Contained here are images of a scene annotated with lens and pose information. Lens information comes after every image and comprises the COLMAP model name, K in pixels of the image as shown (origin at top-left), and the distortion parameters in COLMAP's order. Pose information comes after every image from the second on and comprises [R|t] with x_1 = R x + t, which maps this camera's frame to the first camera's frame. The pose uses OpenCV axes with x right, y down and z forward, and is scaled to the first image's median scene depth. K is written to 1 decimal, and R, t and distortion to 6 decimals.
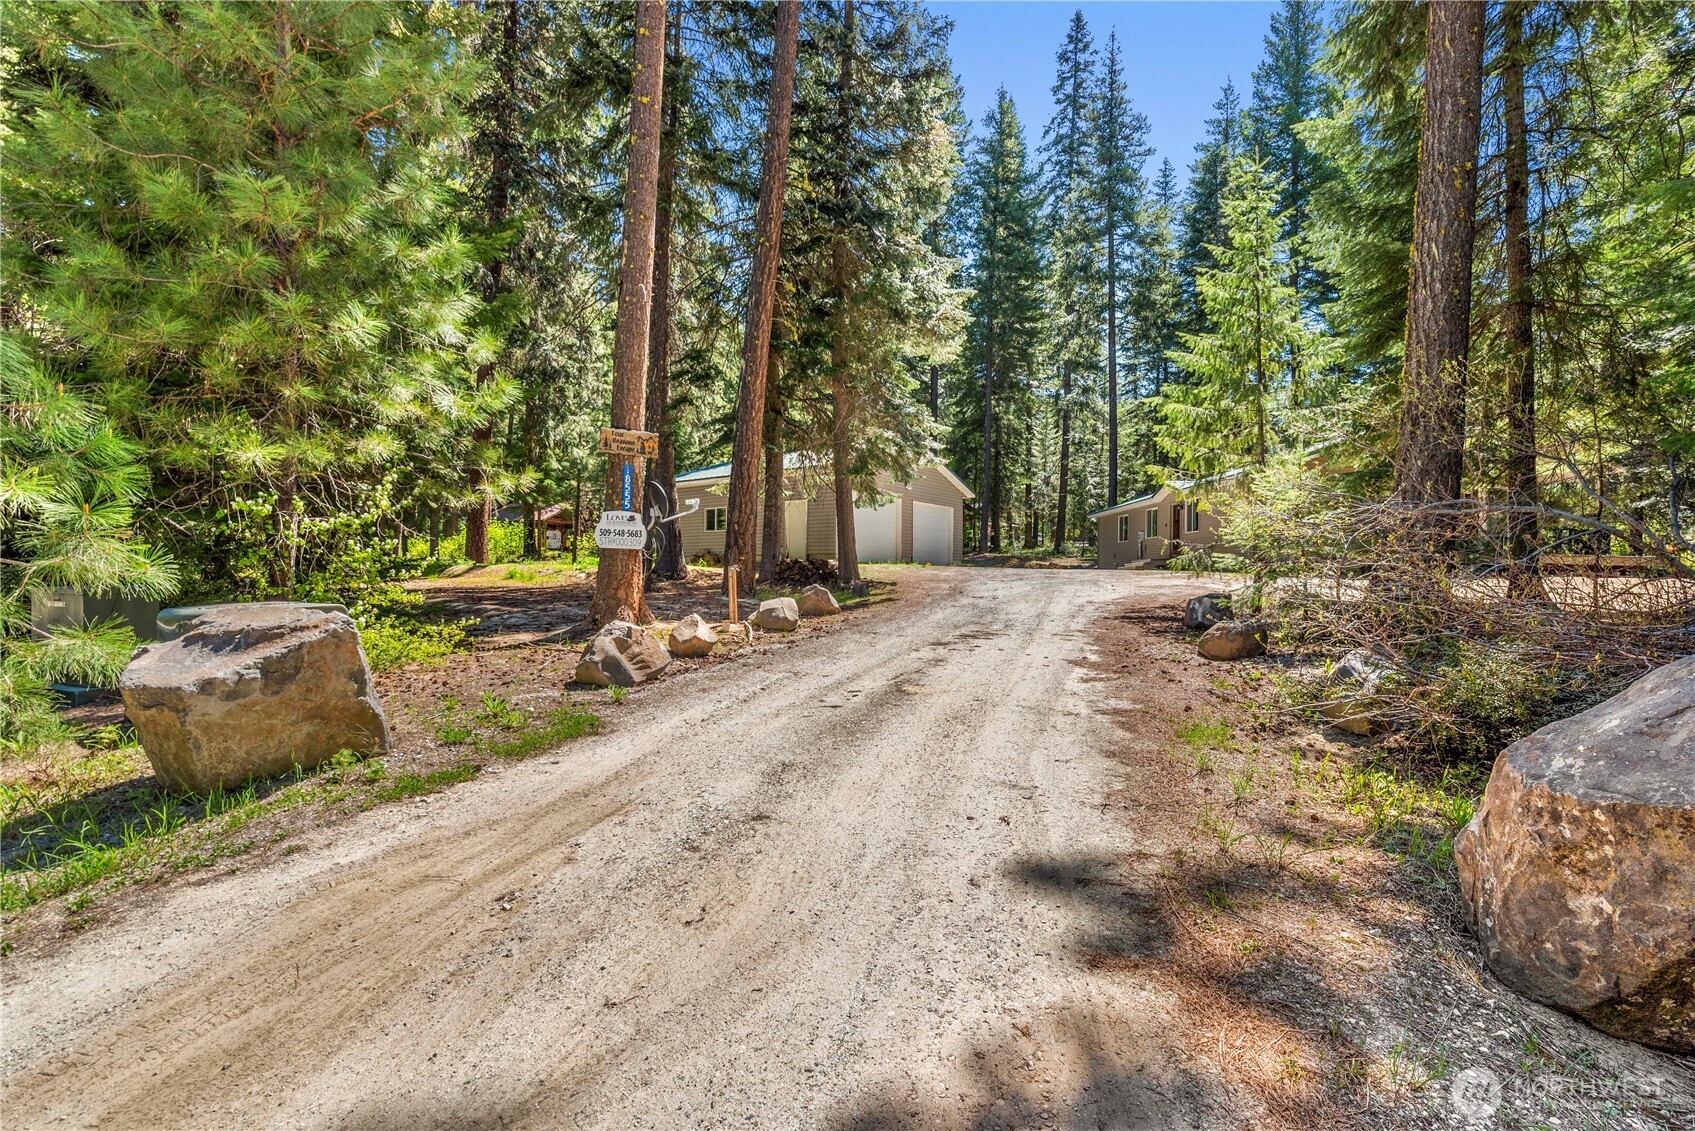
lens RADIAL K [[739.4, 0, 856.2], [0, 739.4, 578.4], [0, 0, 1]] dist [0.002880, -0.000909]
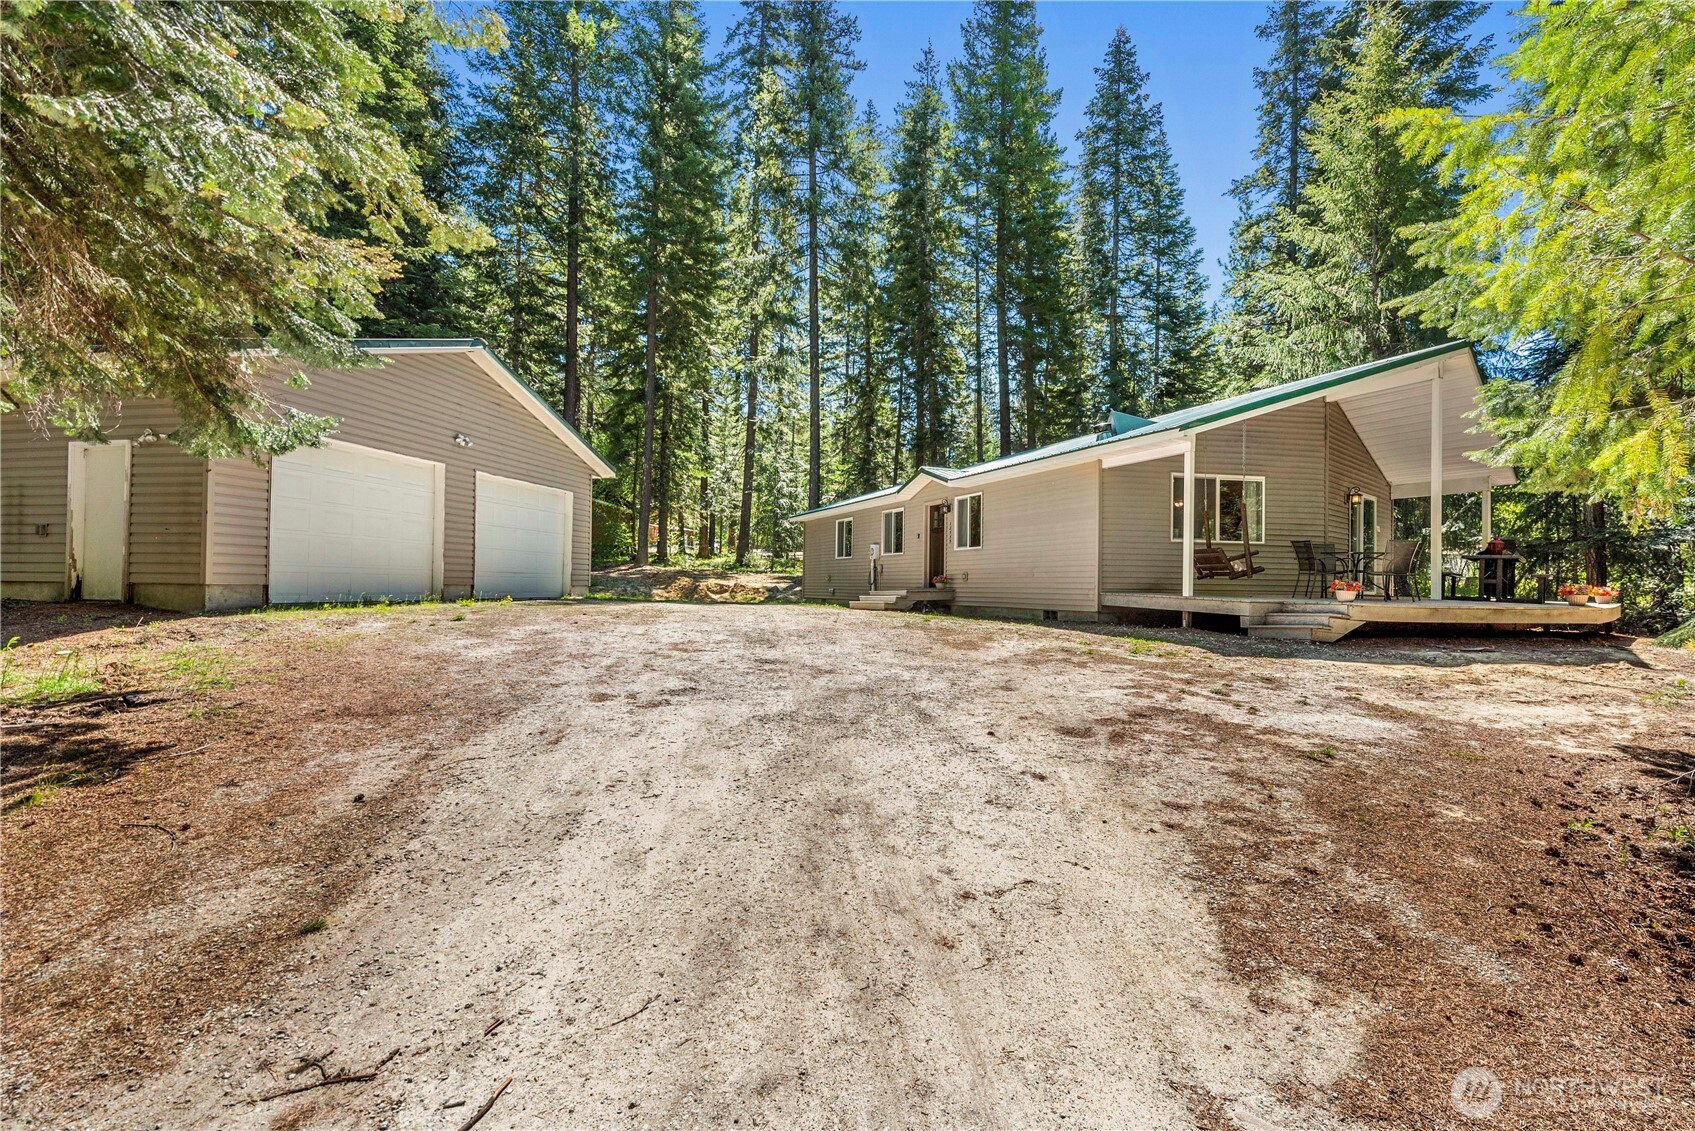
lens RADIAL K [[739.4, 0, 862.2], [0, 739.4, 575.3], [0, 0, 1]] dist [0.002880, -0.000909]
pose [[0.904558, 0.010139, 0.426230, 0.057814], [-0.005751, 0.999916, -0.011581, -0.017185], [-0.426312, 0.008024, 0.904541, 0.249488]]
